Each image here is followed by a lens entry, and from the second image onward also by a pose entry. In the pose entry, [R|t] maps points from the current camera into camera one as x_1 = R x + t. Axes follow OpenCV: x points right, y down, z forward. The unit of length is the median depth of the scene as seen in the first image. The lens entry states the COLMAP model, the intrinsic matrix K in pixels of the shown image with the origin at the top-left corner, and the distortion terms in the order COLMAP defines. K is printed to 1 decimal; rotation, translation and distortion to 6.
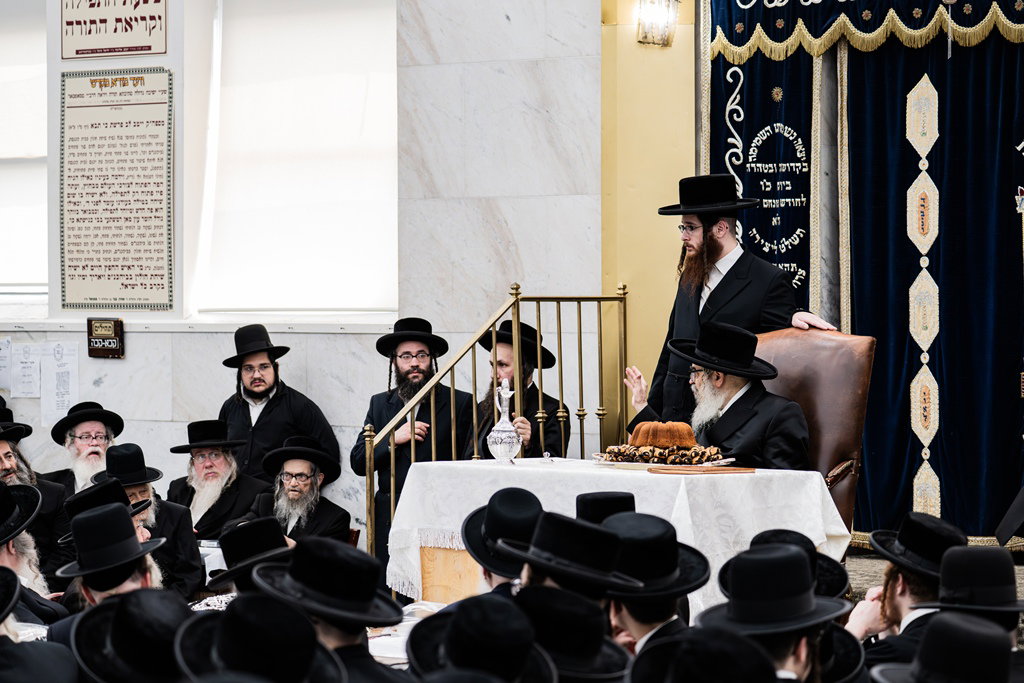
lens RADIAL K [[3413.8, 0, 512.0], [0, 3413.8, 341.5], [0, 0, 1]] dist [0.008265, -1.145265]
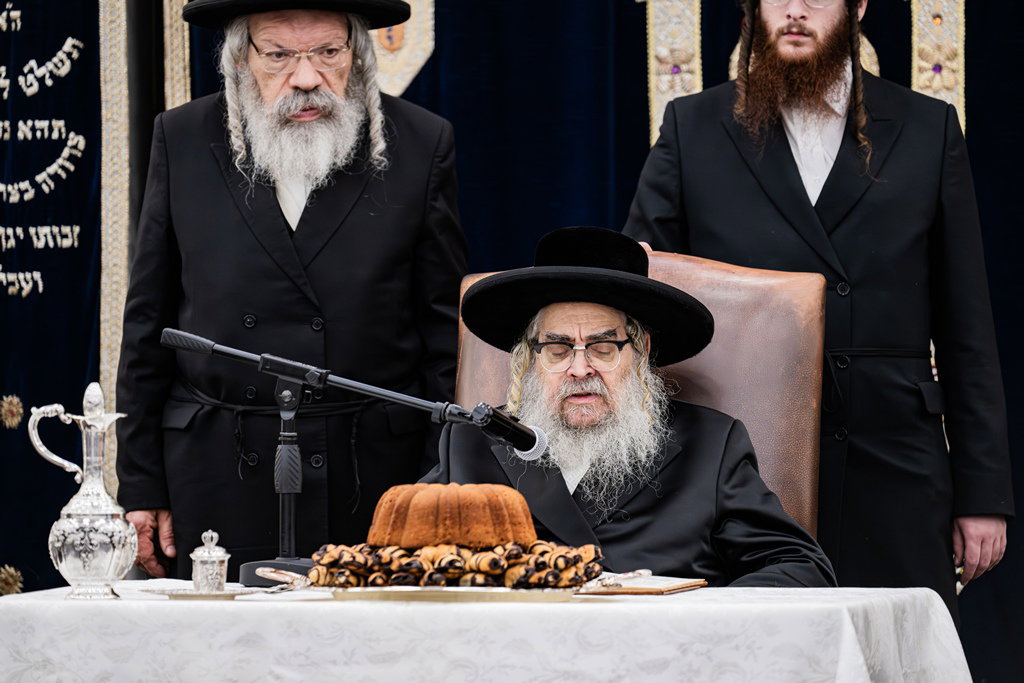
lens RADIAL K [[6875.7, 0, 512.0], [0, 6875.7, 341.5], [0, 0, 1]] dist [0.158002, -18.225292]
pose [[0.879680, -0.015468, 0.475314, -0.277729], [0.016164, 0.999866, 0.002622, 0.003541], [-0.475291, 0.005377, 0.879812, 0.214775]]
